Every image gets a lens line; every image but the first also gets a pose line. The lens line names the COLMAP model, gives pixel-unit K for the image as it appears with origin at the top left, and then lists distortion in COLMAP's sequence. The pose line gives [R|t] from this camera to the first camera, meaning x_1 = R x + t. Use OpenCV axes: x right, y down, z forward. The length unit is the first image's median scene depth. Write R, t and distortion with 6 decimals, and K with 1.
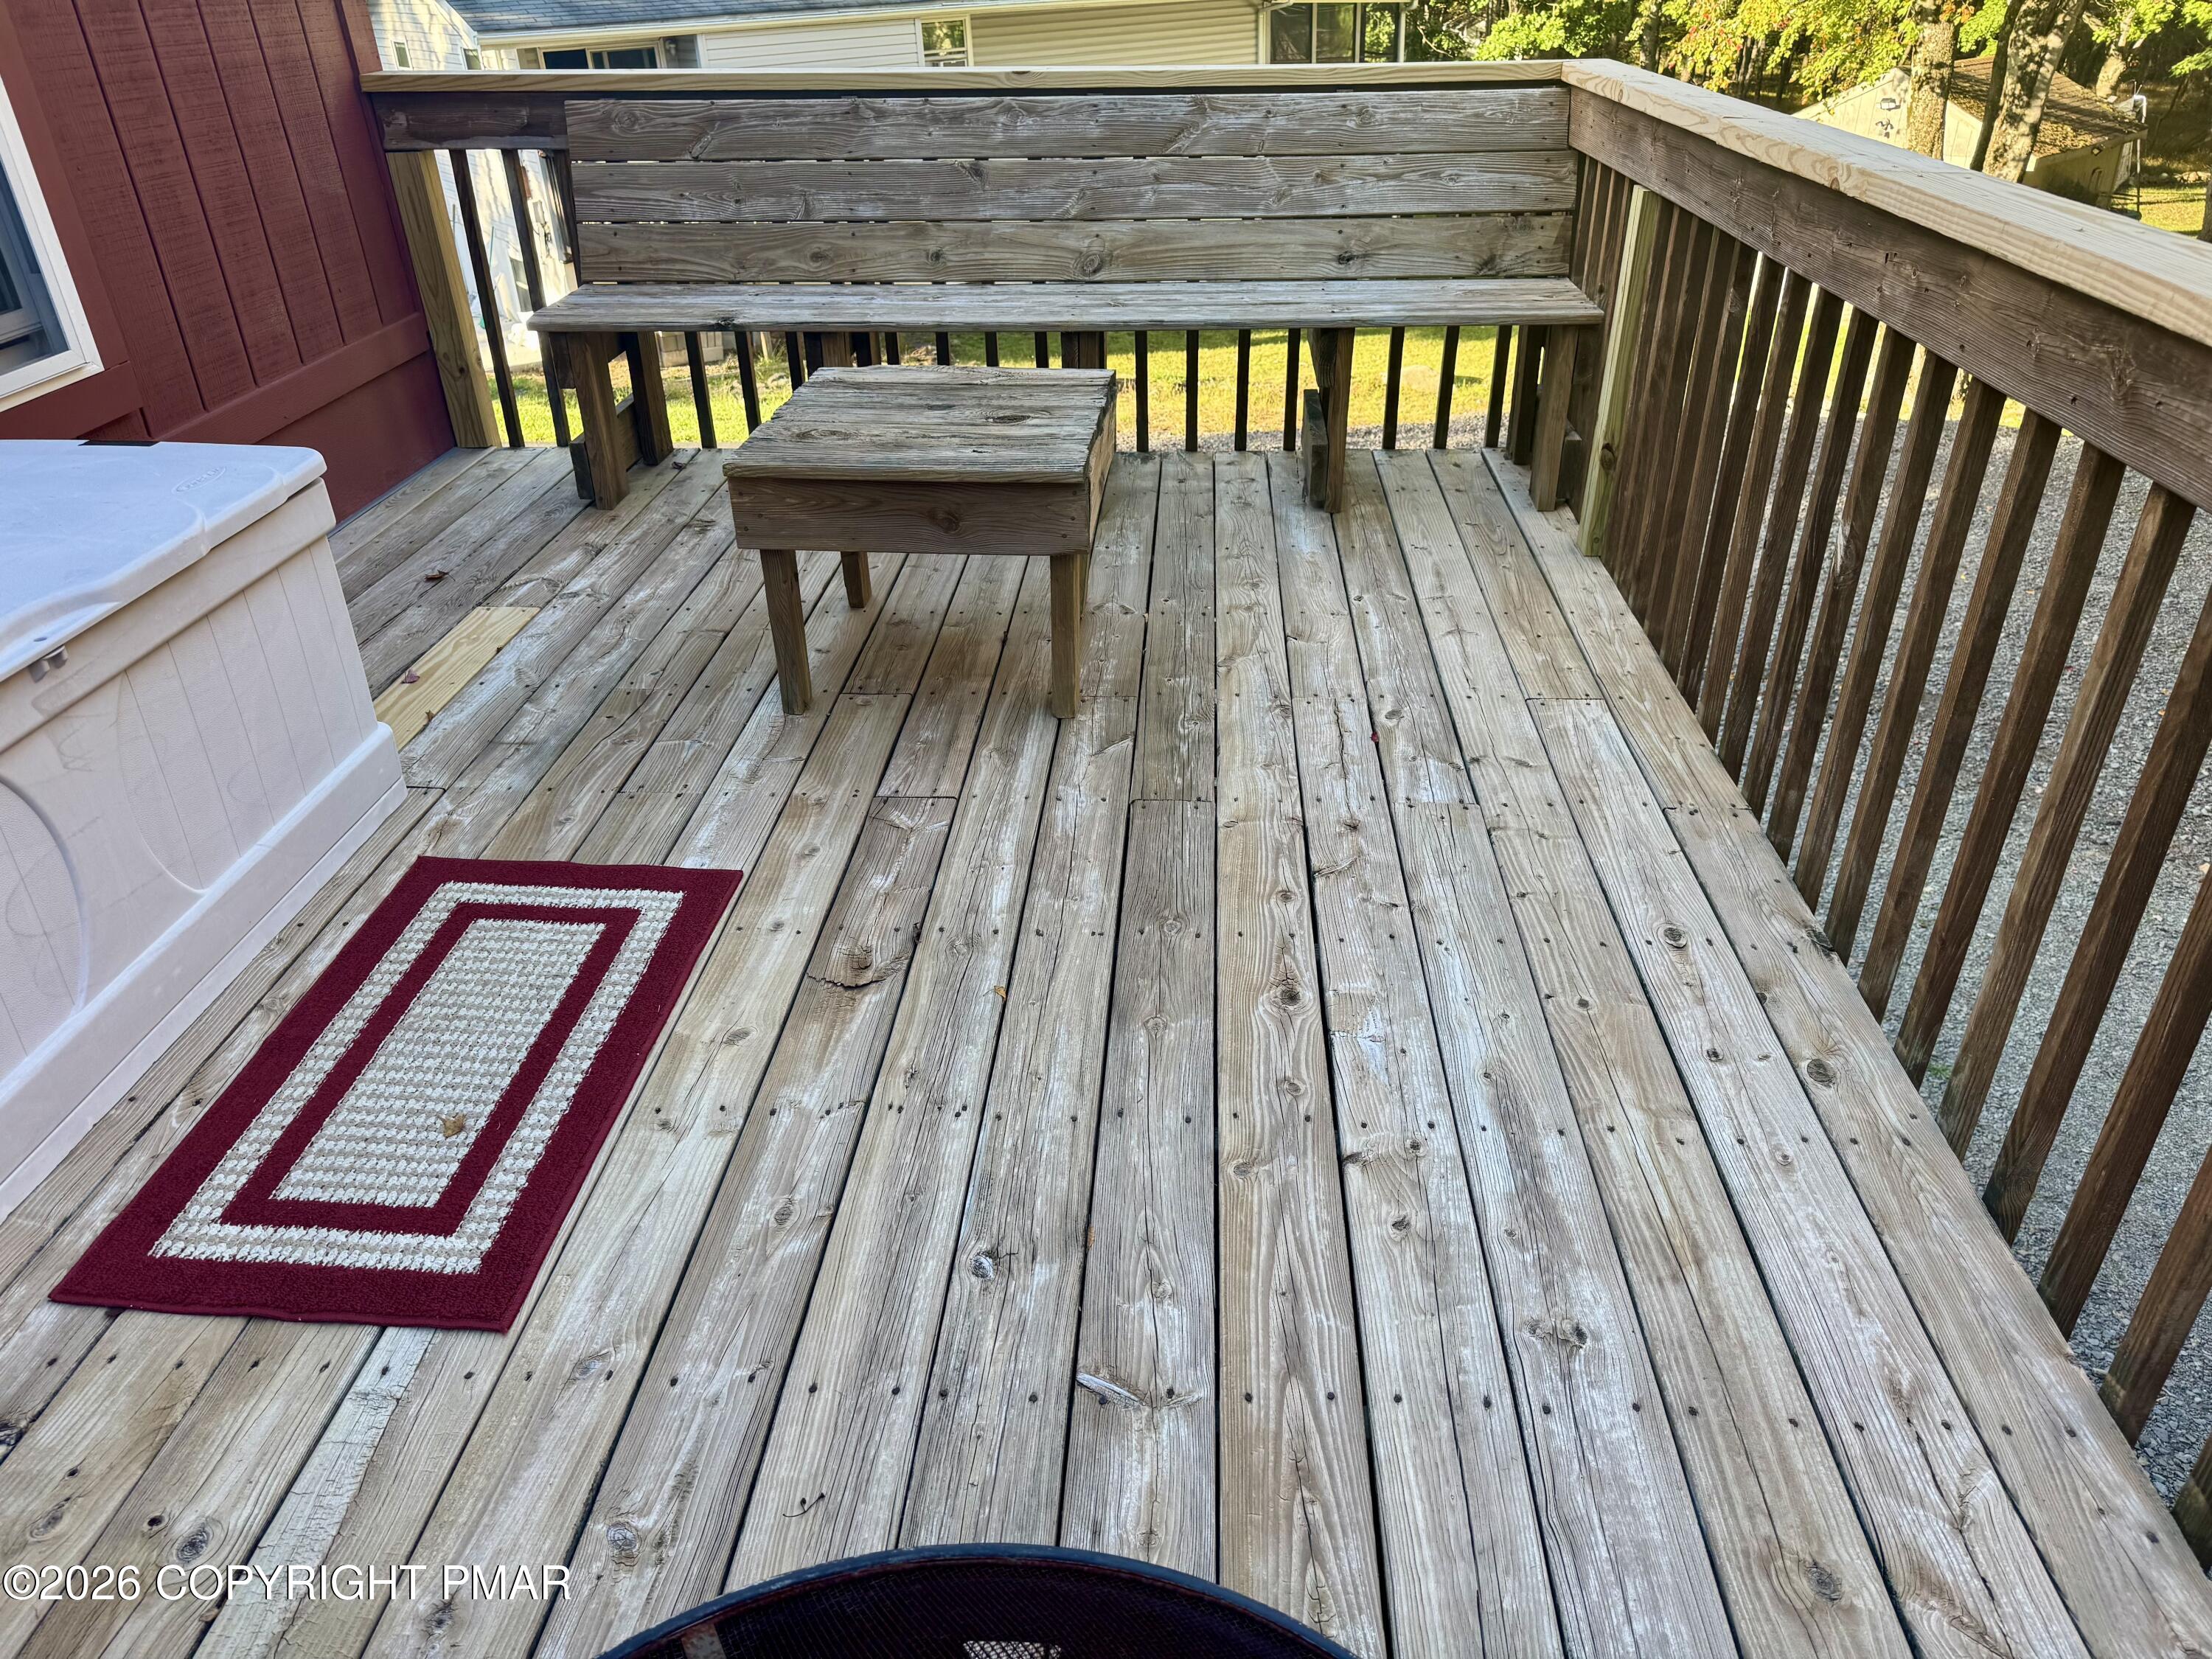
lens RADIAL K [[1526.7, 0, 1092.2], [0, 1526.7, 851.1], [0, 0, 1]] dist [0.187547, -0.329031]
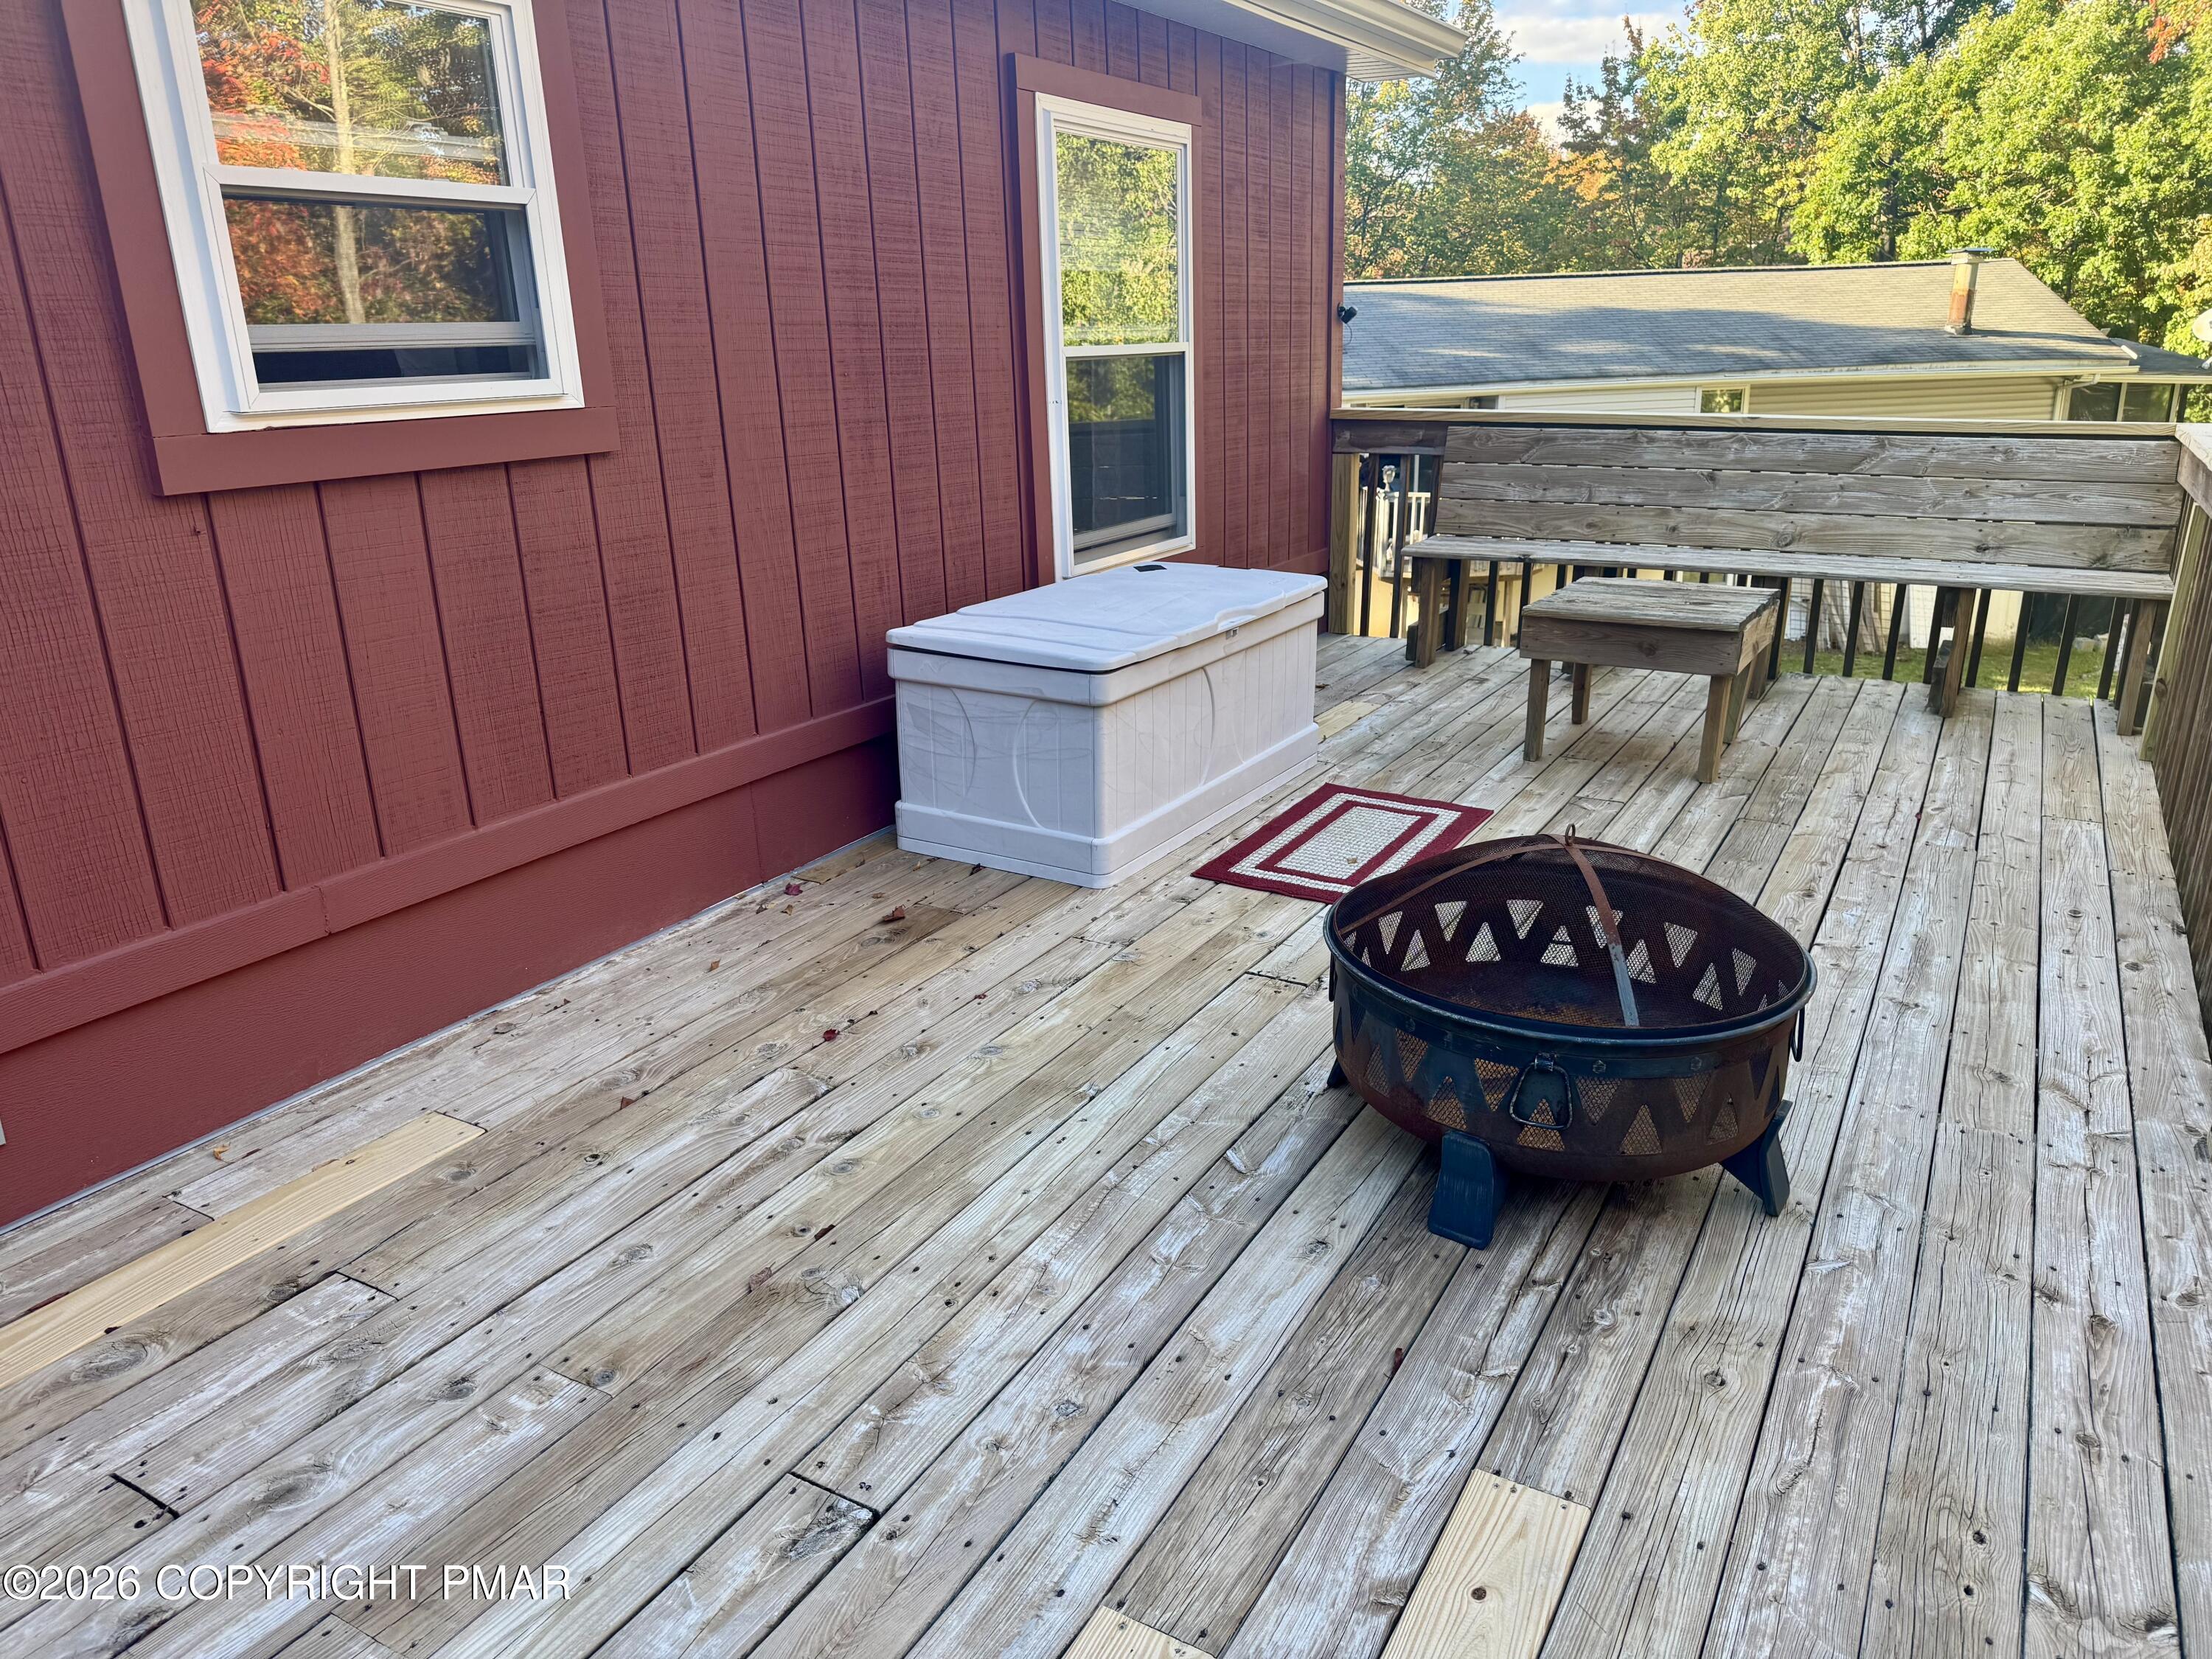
lens RADIAL K [[1532.0, 0, 1091.6], [0, 1532.0, 873.5], [0, 0, 1]] dist [0.005610, -0.019605]
pose [[0.895012, 0.154115, -0.418572, 0.086197], [-0.227181, 0.965078, -0.130436, 0.328776], [0.383853, 0.211833, 0.898768, -0.596224]]
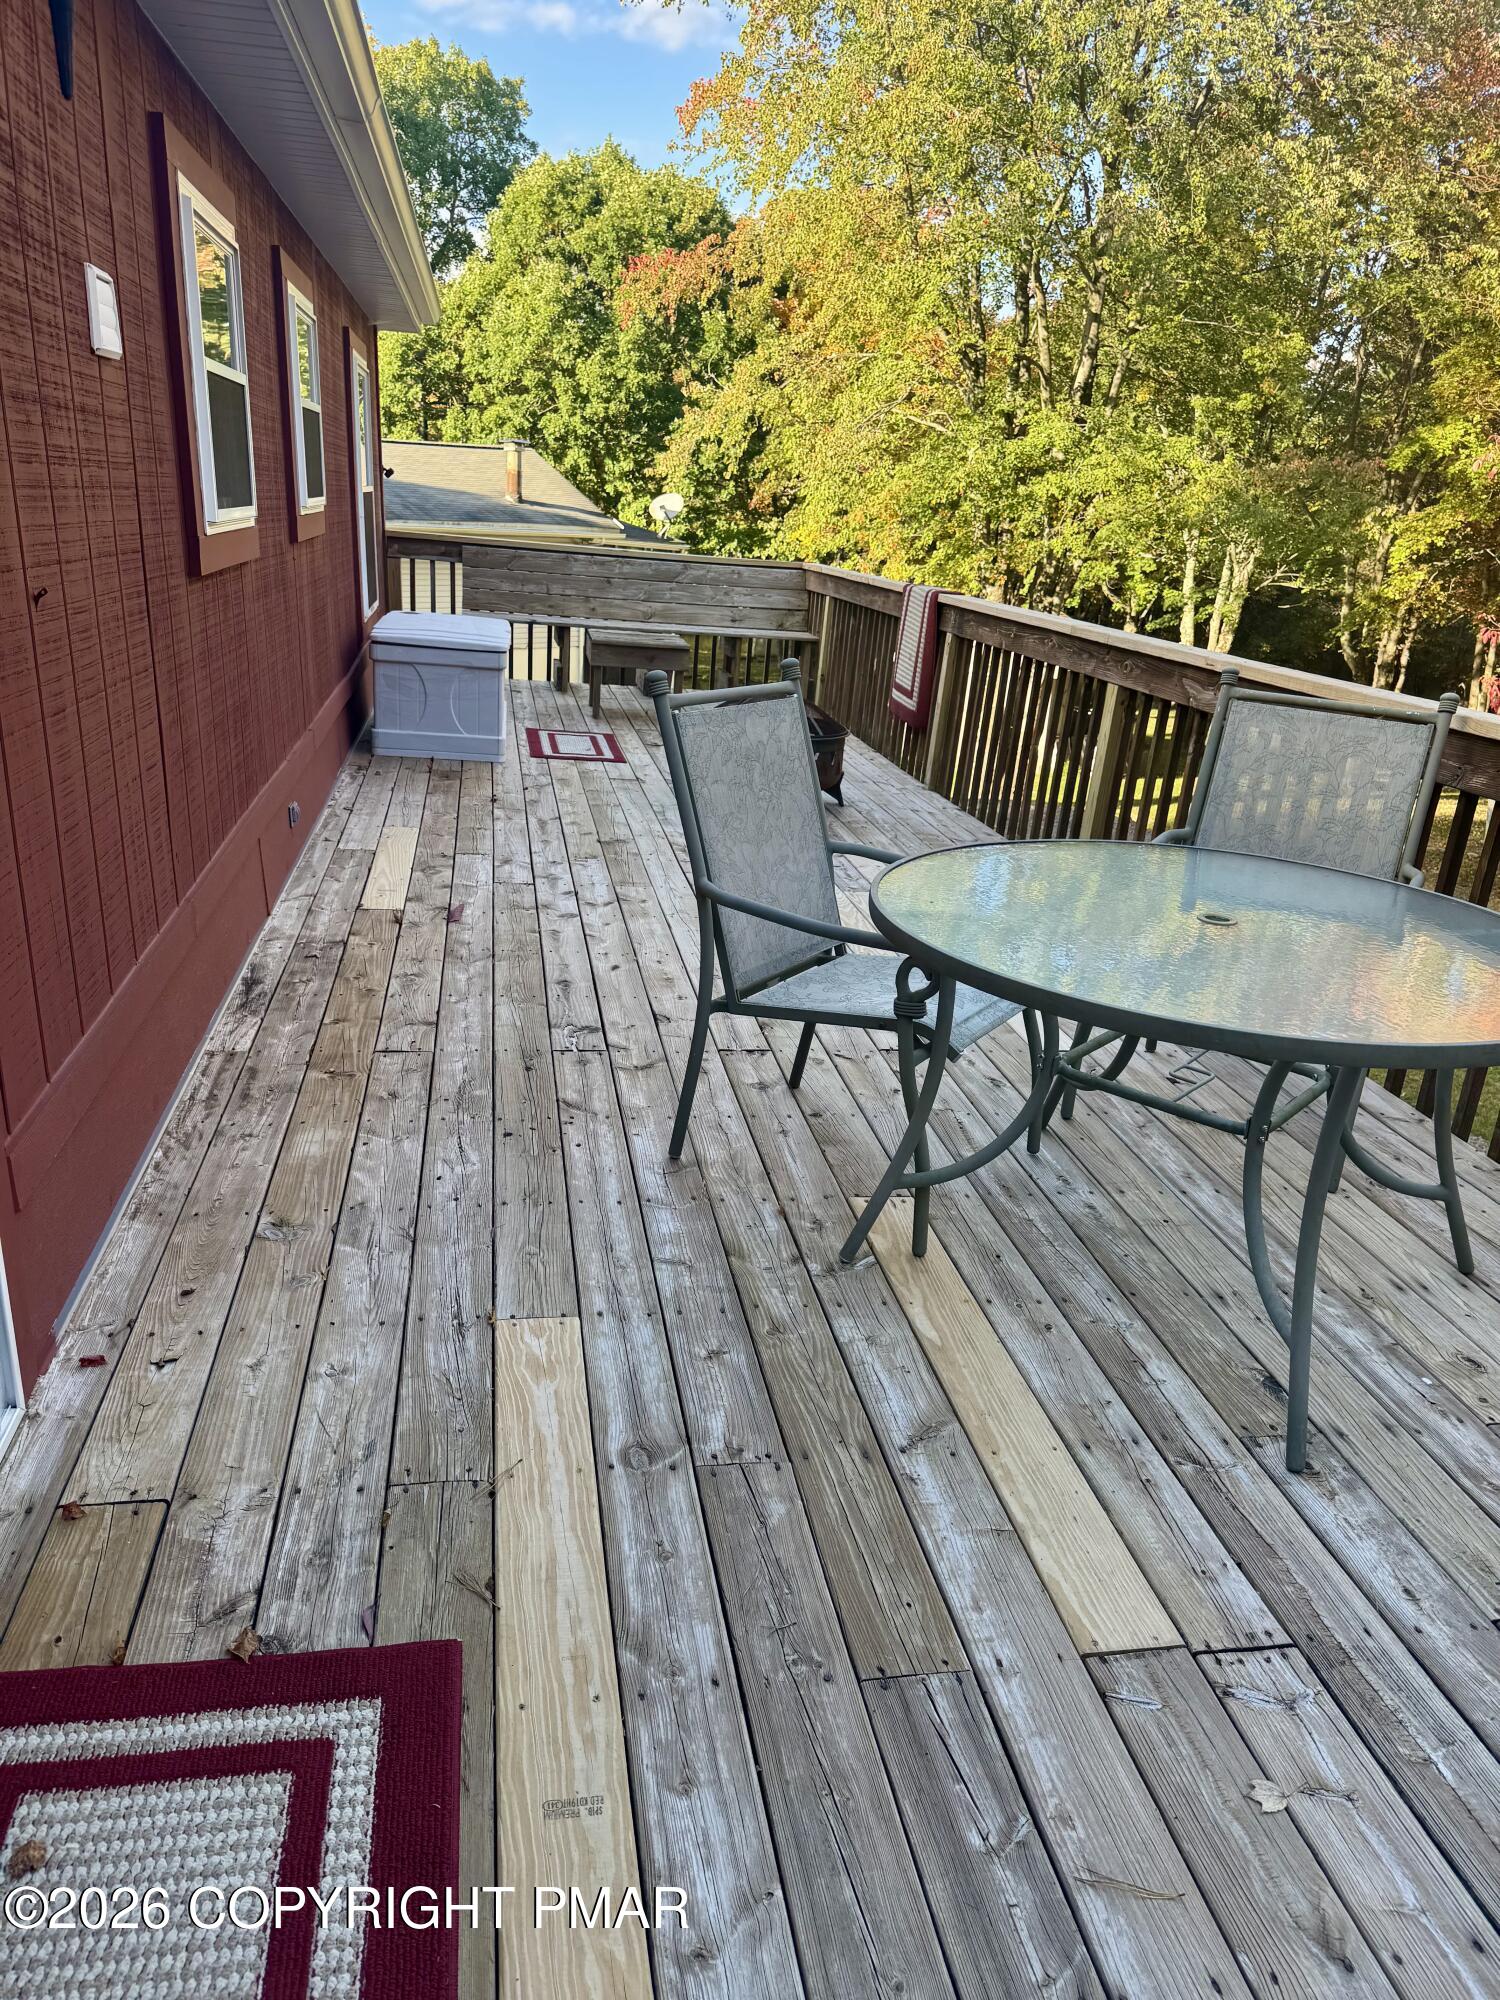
lens RADIAL K [[1380.4, 0, 750.0], [0, 1380.4, 1000.0], [0, 0, 1]] dist [0.187547, -0.329031]
pose [[0.966085, -0.002530, 0.258213, -0.626053], [0.050783, 0.982286, -0.180377, 1.019890], [-0.253183, 0.187372, 0.949100, -1.748147]]
